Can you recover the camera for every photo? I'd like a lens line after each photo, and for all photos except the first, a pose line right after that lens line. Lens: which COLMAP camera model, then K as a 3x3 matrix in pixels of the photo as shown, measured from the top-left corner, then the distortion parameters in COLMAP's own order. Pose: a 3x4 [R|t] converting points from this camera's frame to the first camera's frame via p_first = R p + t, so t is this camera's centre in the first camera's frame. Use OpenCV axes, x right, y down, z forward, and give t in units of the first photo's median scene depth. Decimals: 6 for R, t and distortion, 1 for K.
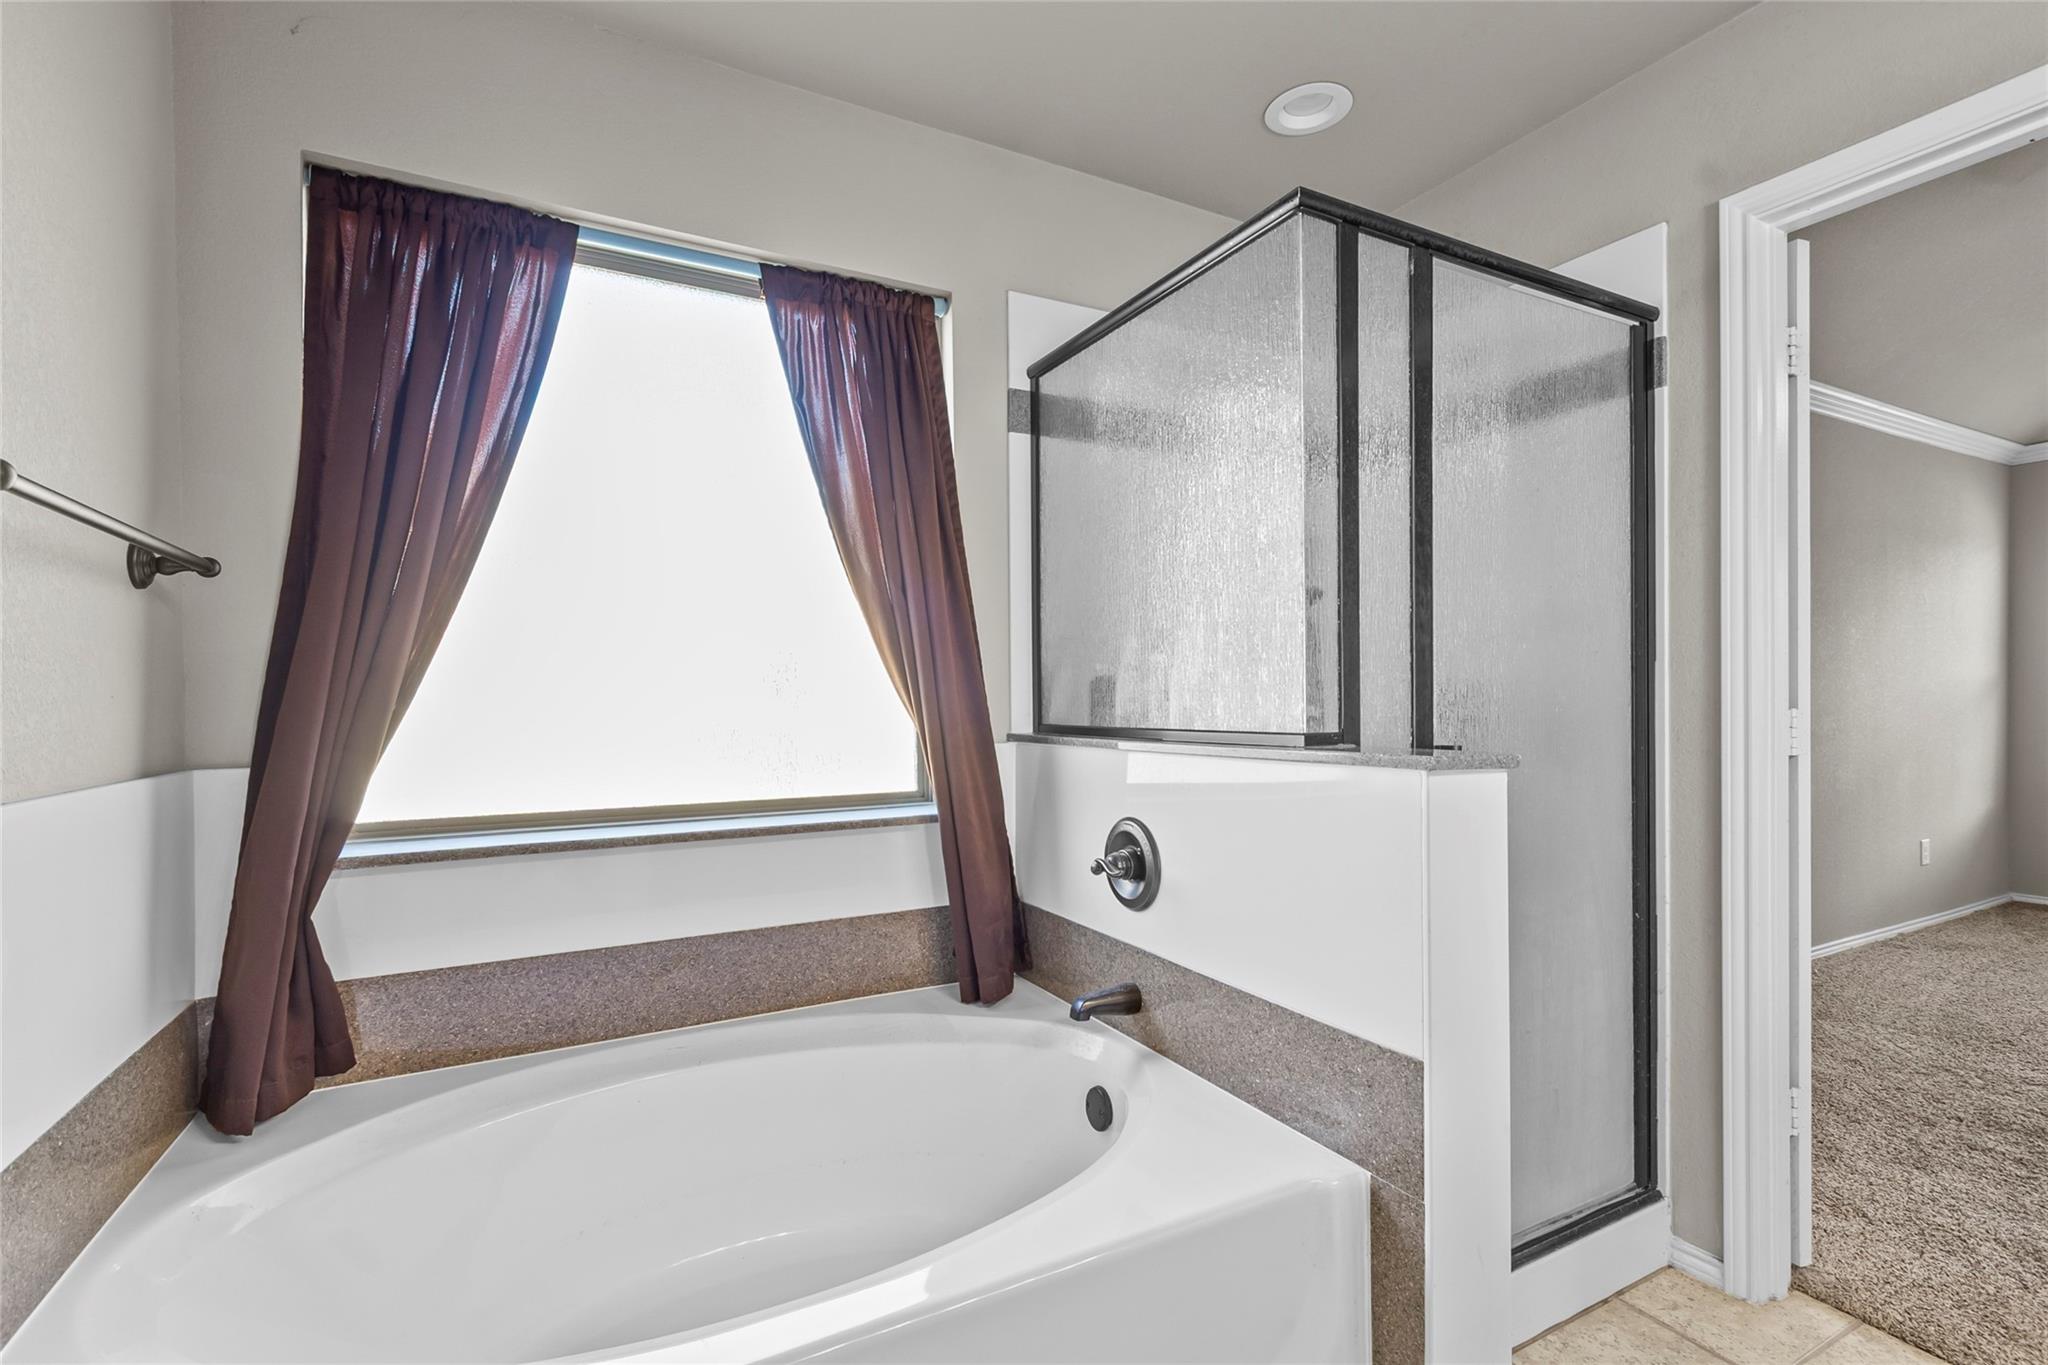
lens RADIAL K [[942.1, 0, 1025.1], [0, 942.1, 690.0], [0, 0, 1]] dist [0.009789, -0.001950]
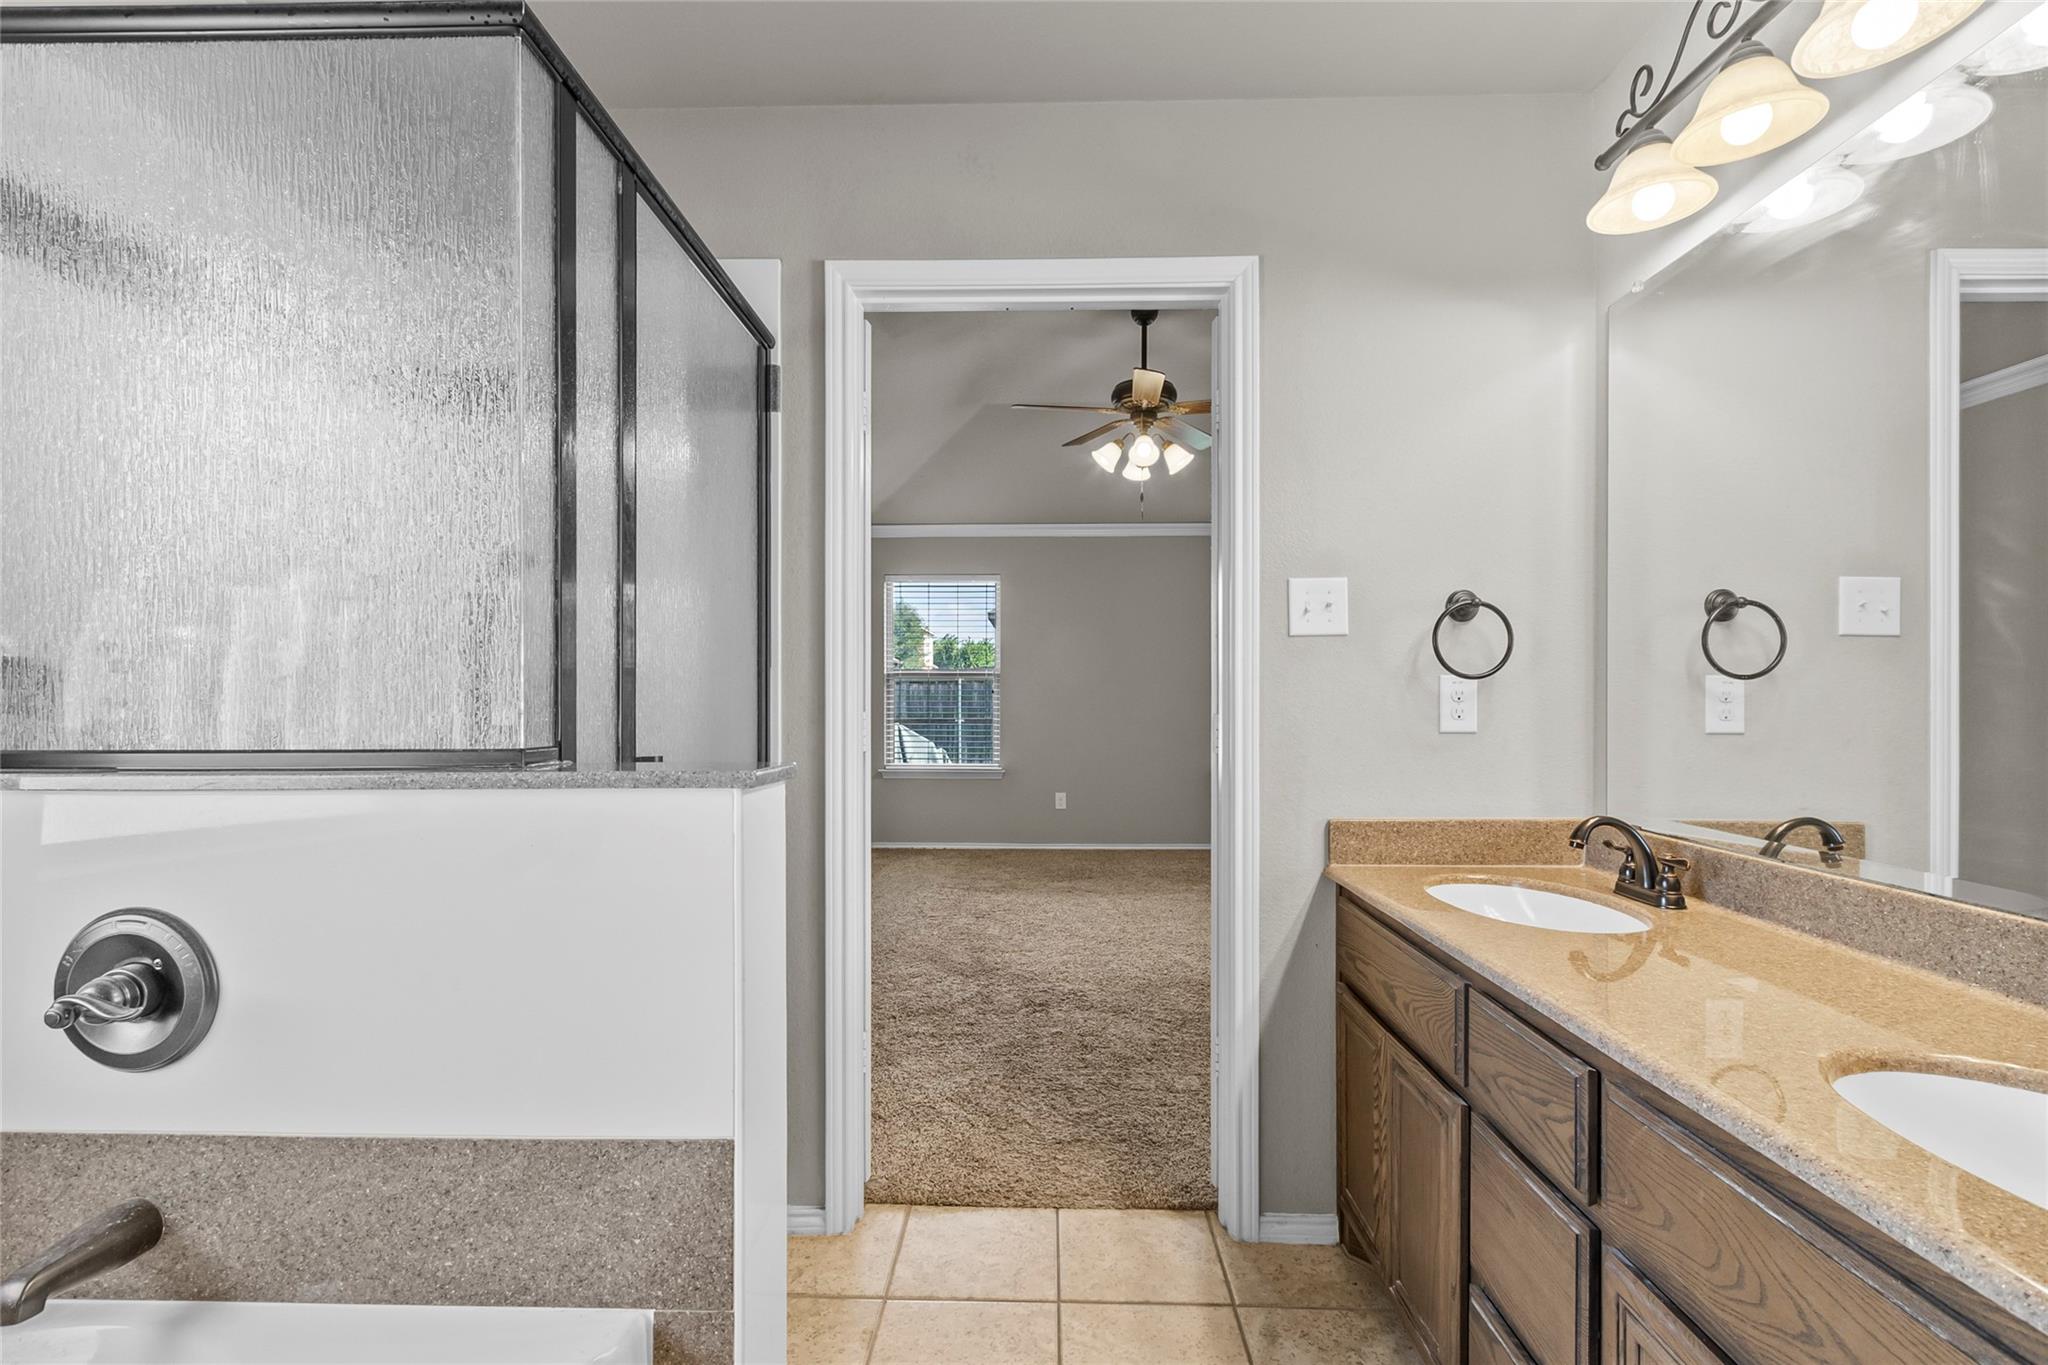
lens RADIAL K [[942.1, 0, 1025.1], [0, 942.1, 690.0], [0, 0, 1]] dist [0.009789, -0.001950]
pose [[0.494426, 0.015346, 0.869084, -0.127019], [-0.012796, 0.999864, -0.010376, 0.002104], [-0.869126, -0.005991, 0.494555, 0.259855]]
